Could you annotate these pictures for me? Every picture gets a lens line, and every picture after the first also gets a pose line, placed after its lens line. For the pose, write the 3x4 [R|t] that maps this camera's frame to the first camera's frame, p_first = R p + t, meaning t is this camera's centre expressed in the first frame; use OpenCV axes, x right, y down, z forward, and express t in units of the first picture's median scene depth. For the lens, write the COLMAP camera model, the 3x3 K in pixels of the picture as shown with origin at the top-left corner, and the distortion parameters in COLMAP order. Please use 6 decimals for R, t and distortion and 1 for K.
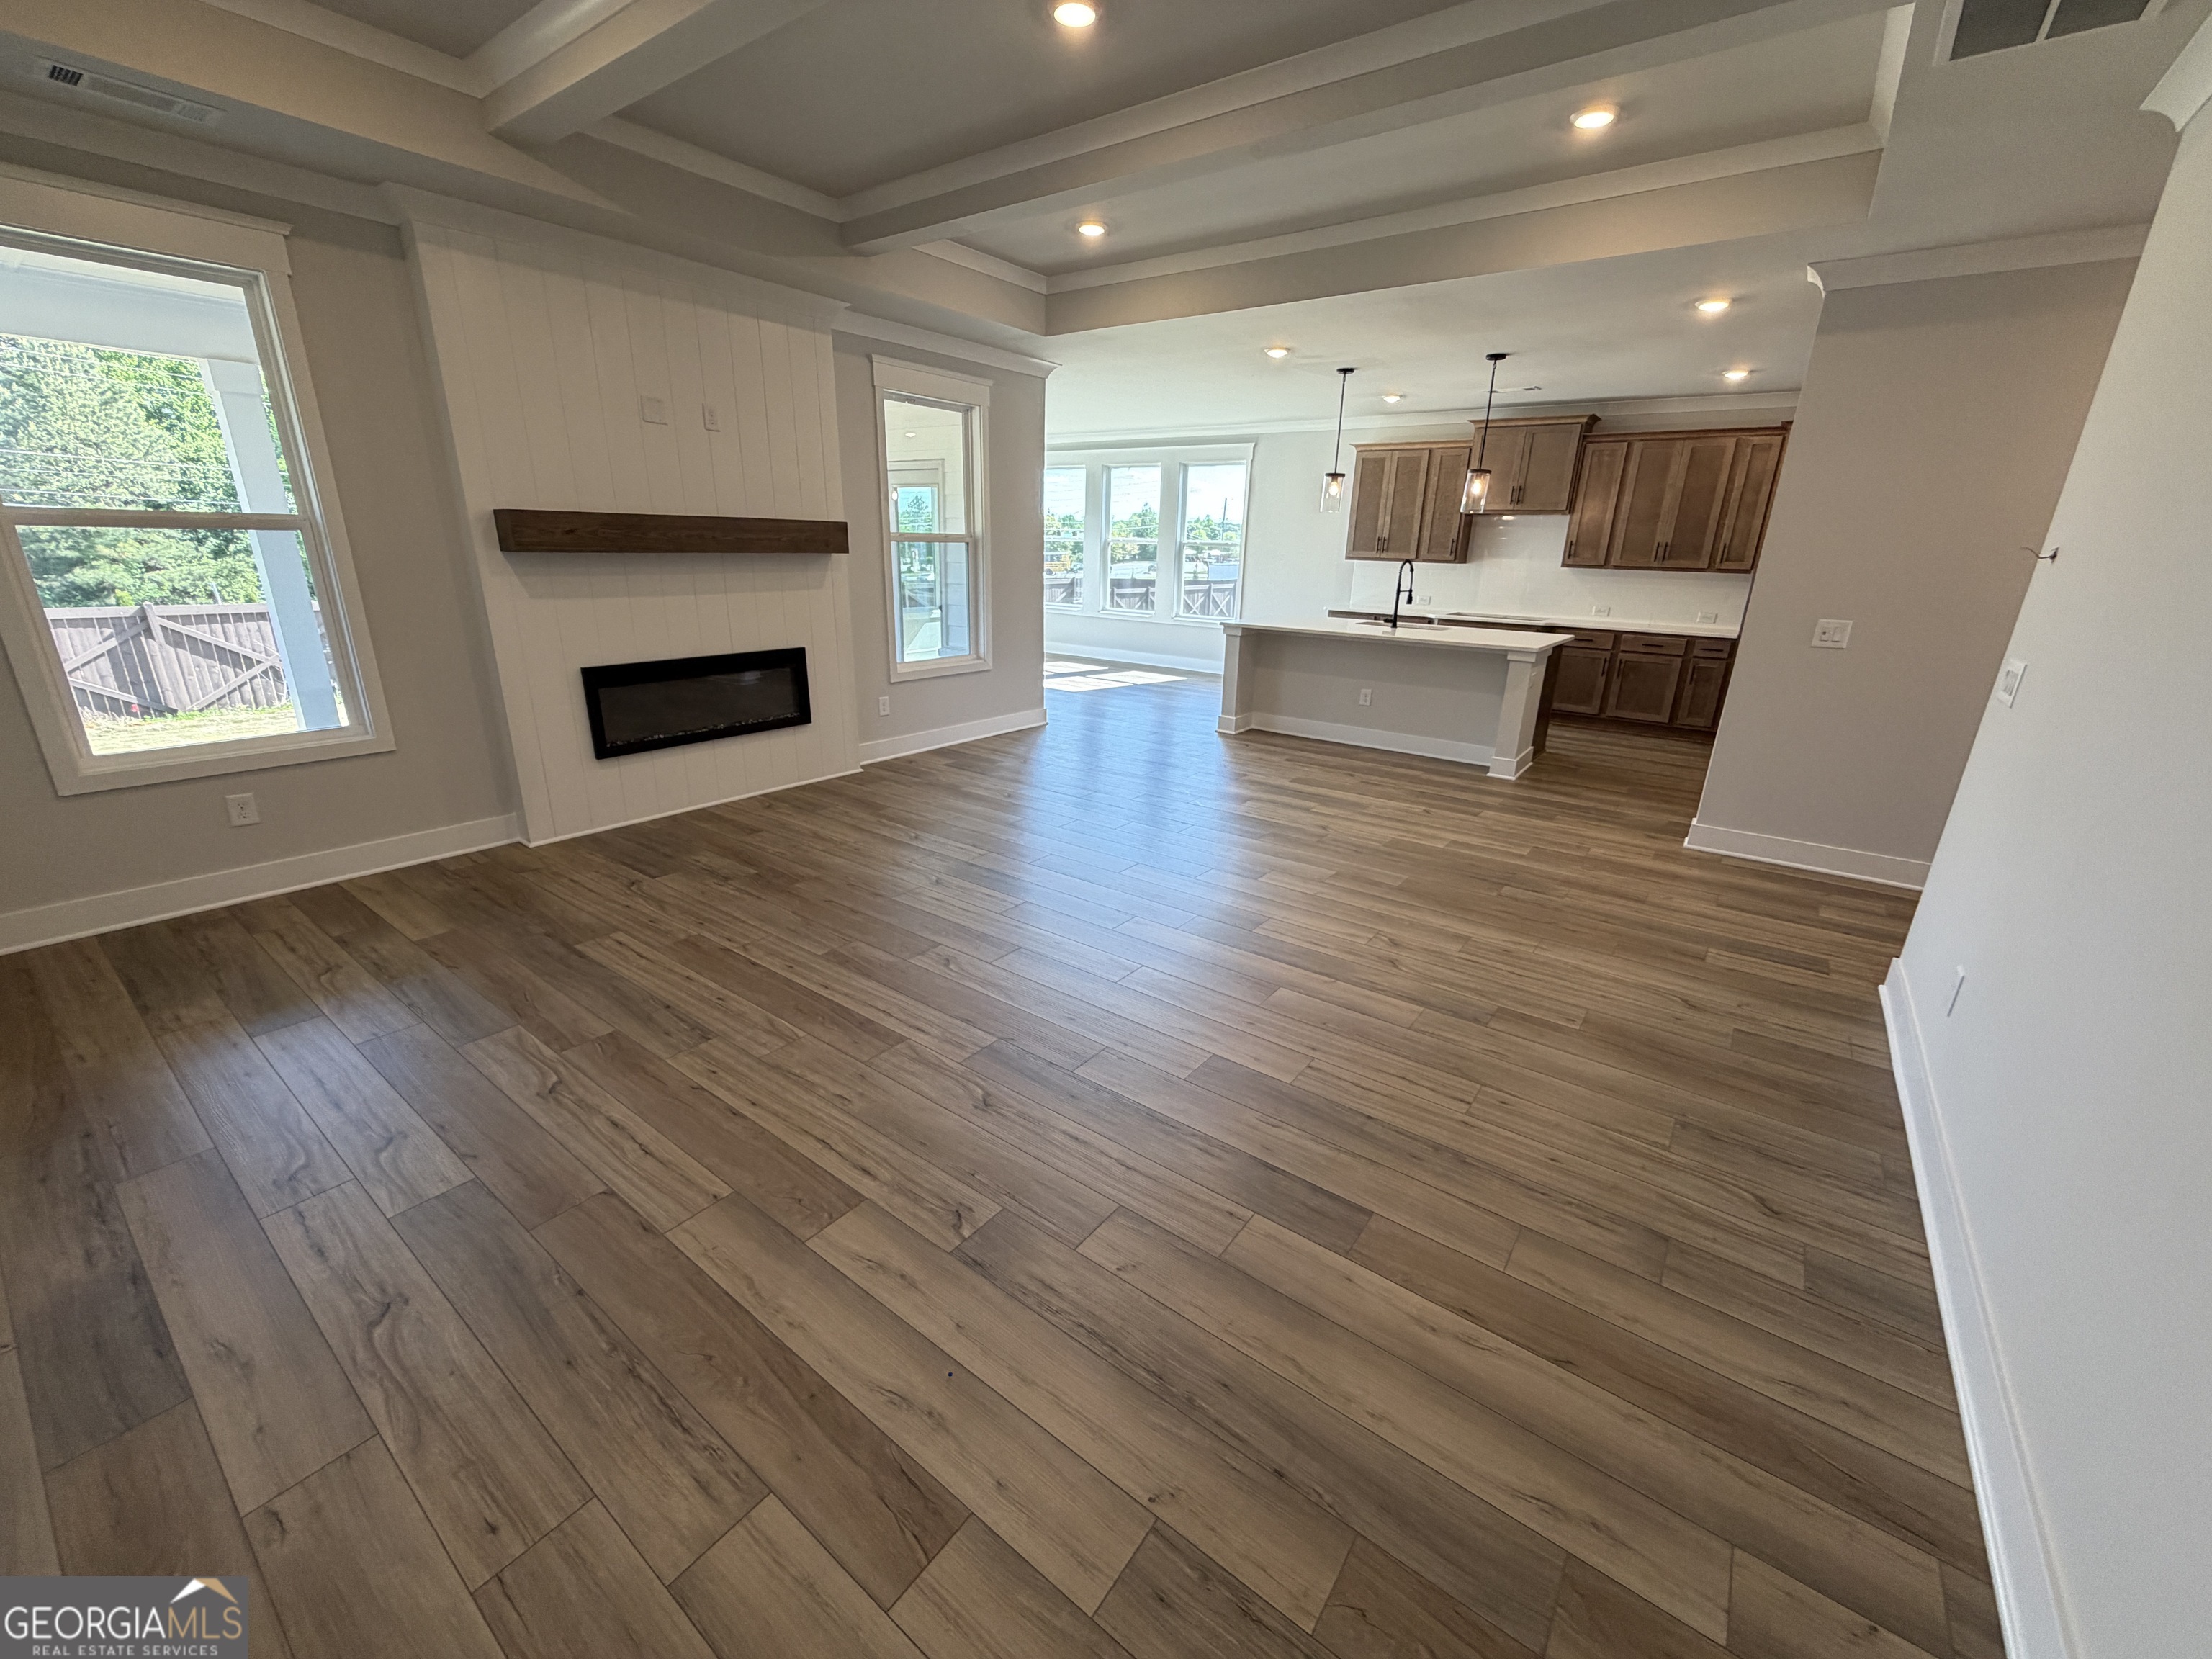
lens RADIAL K [[884.2, 0, 1099.2], [0, 884.2, 830.9], [0, 0, 1]] dist [0.001198, -0.000252]
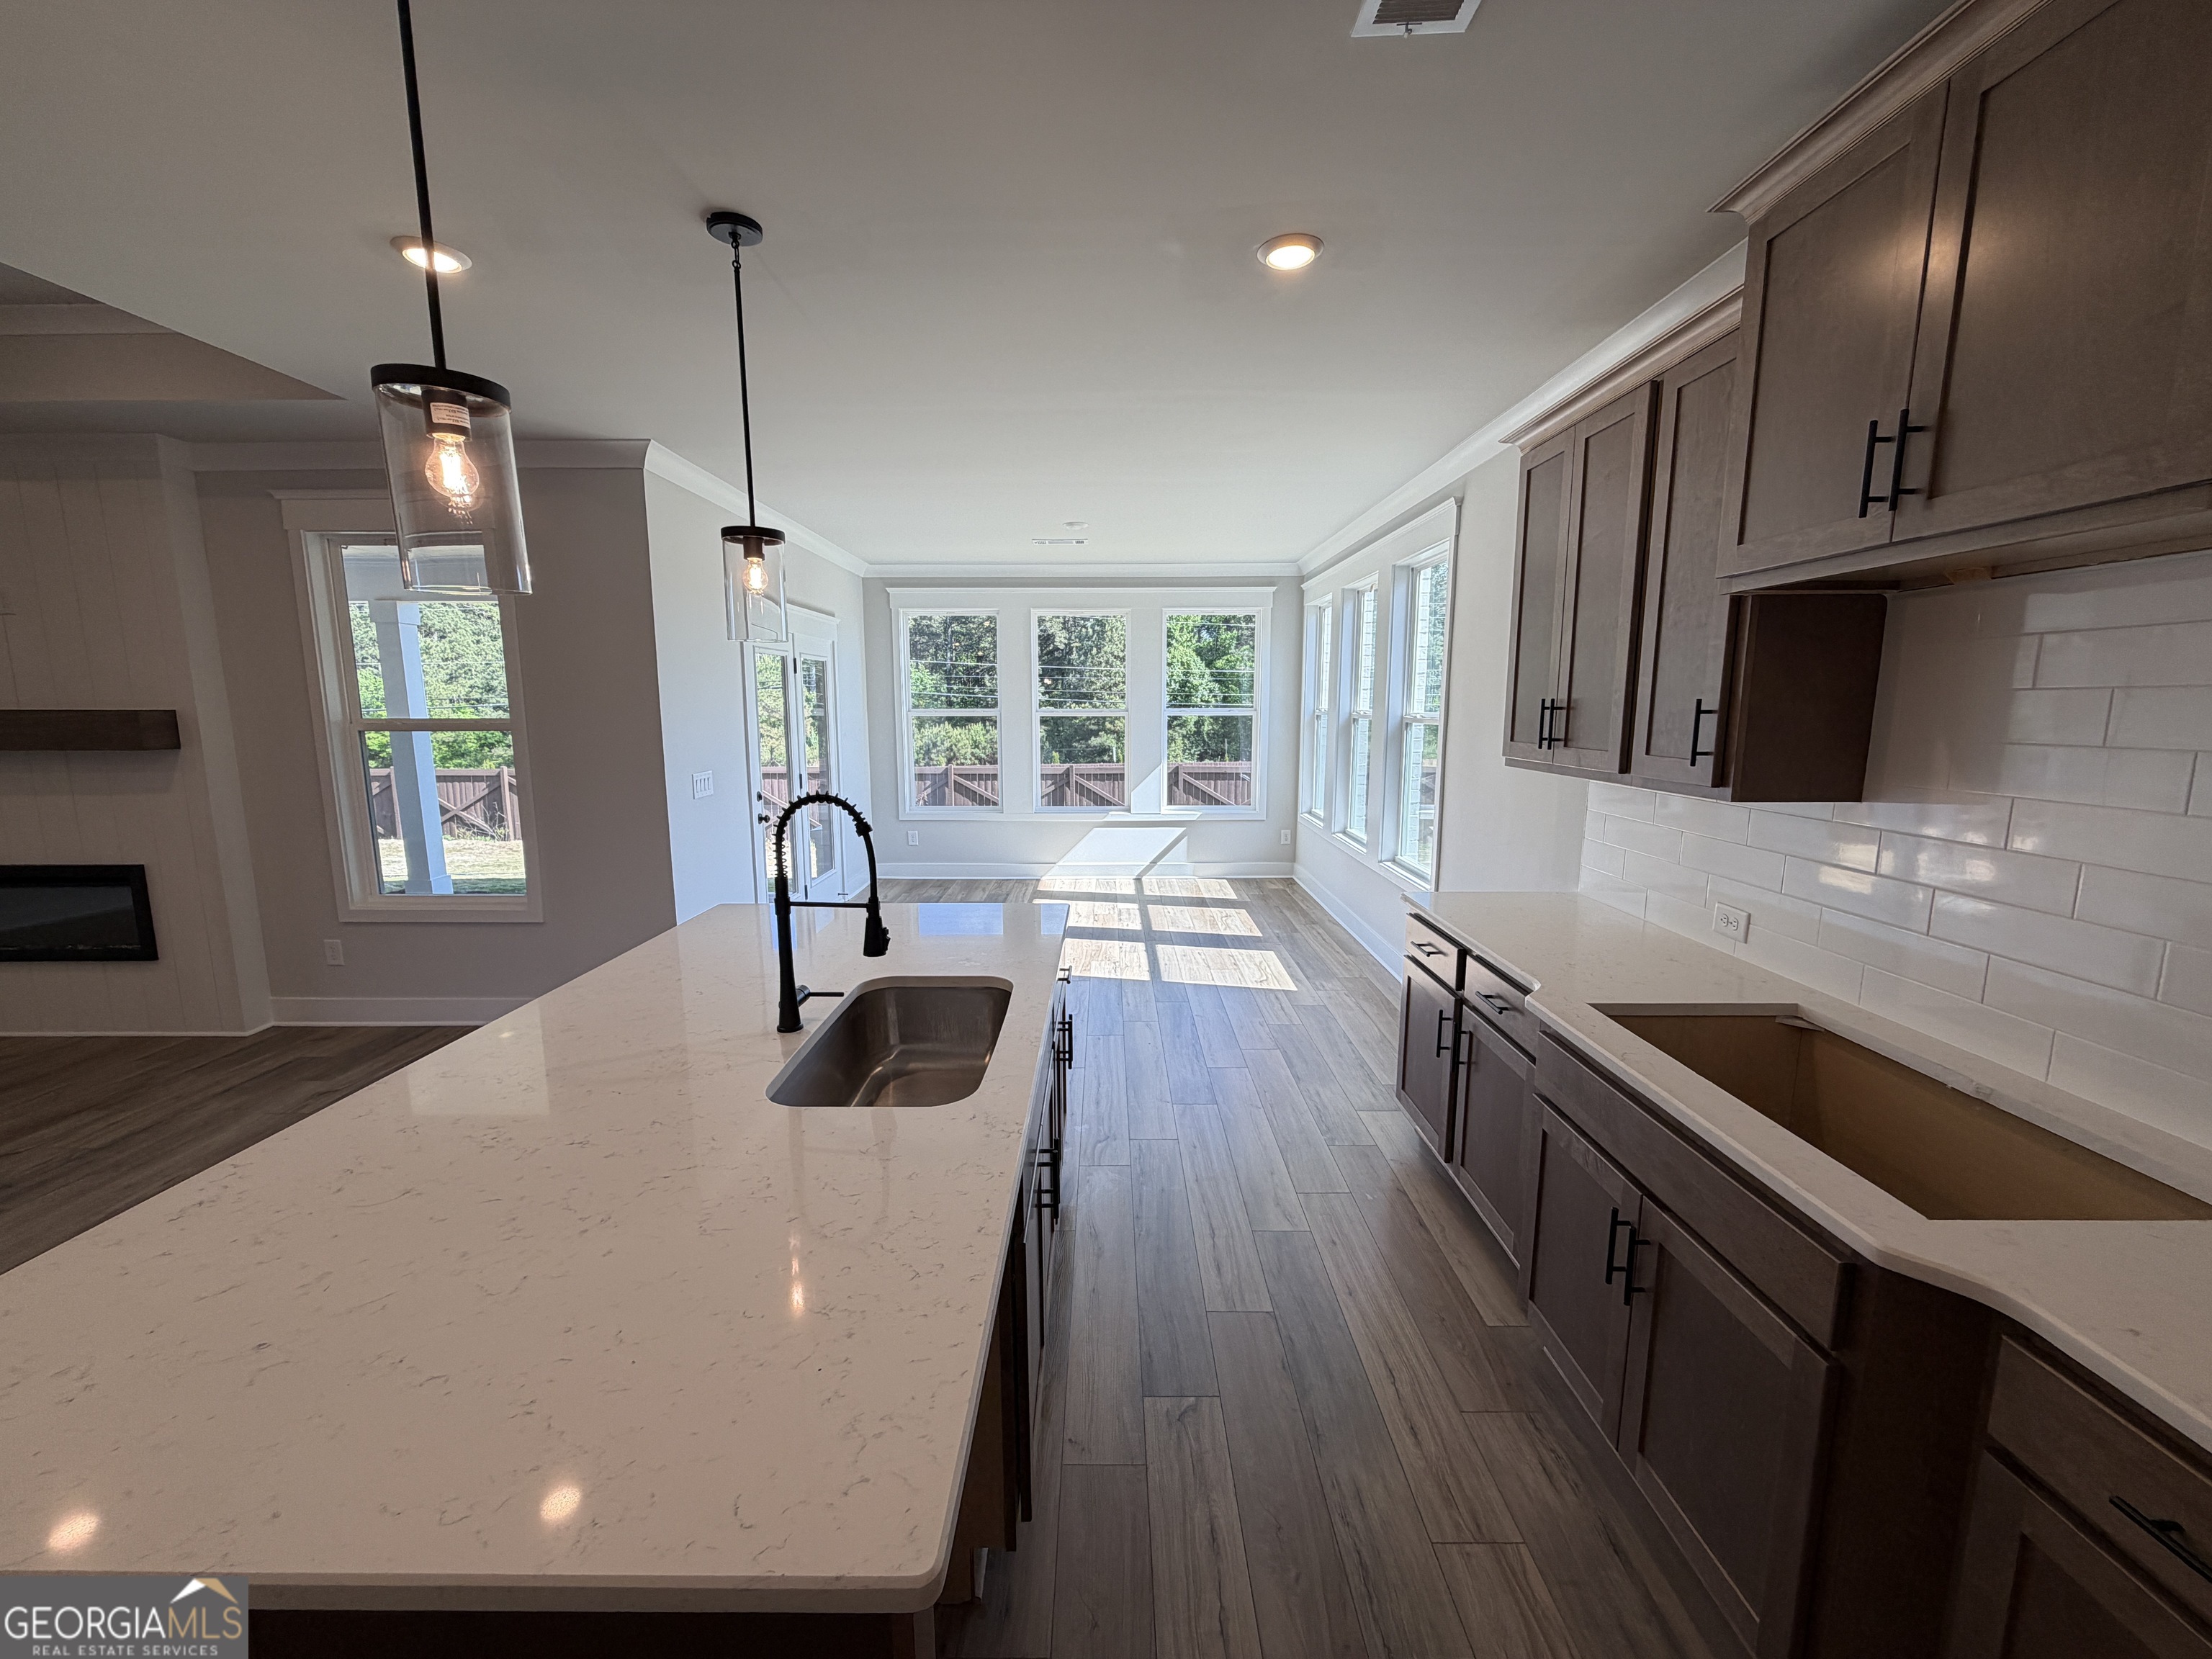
lens RADIAL K [[884.2, 0, 1098.8], [0, 884.2, 832.4], [0, 0, 1]] dist [0.001198, -0.000252]
pose [[0.595566, 0.092930, -0.797913, 0.642432], [-0.235956, 0.969708, -0.063180, -0.313977], [0.767871, 0.225900, 0.599453, 0.957393]]
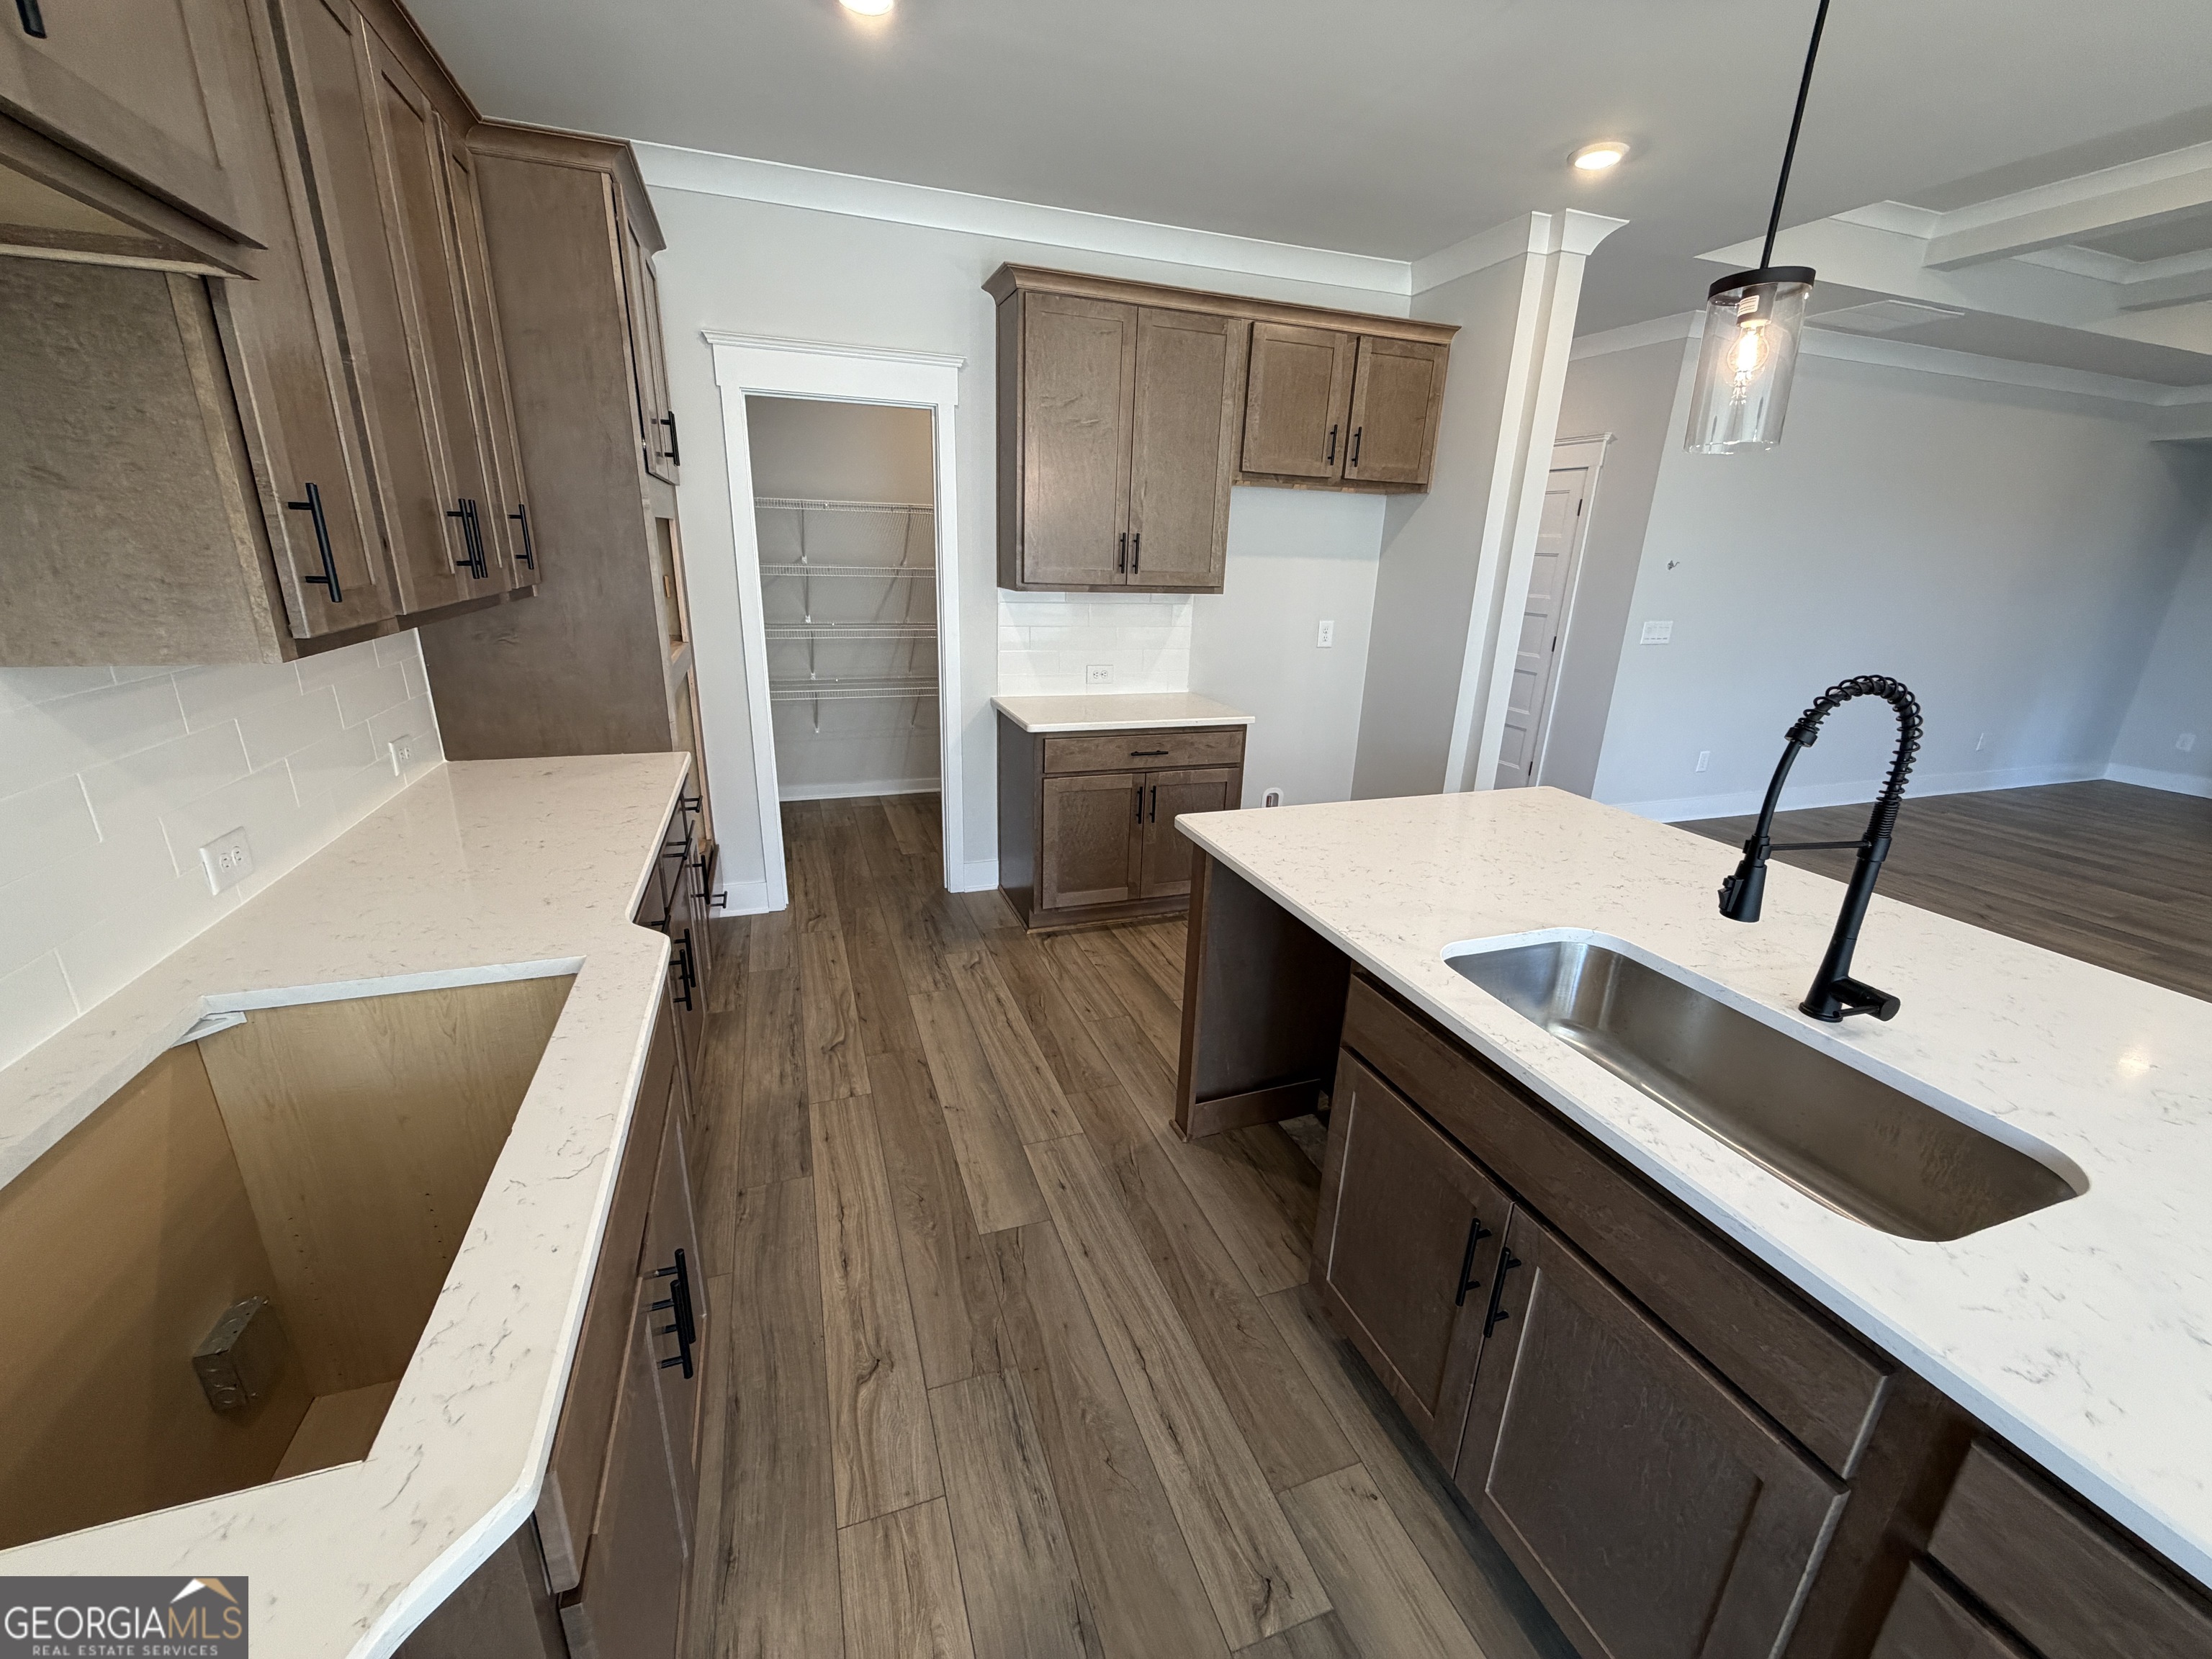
lens RADIAL K [[884.2, 0, 1103.1], [0, 884.2, 831.3], [0, 0, 1]] dist [0.001198, -0.000252]
pose [[-0.834739, -0.218289, 0.505530, 0.400139], [0.123225, 0.820733, 0.557865, -0.417629], [-0.536681, 0.527965, -0.658199, 1.272770]]
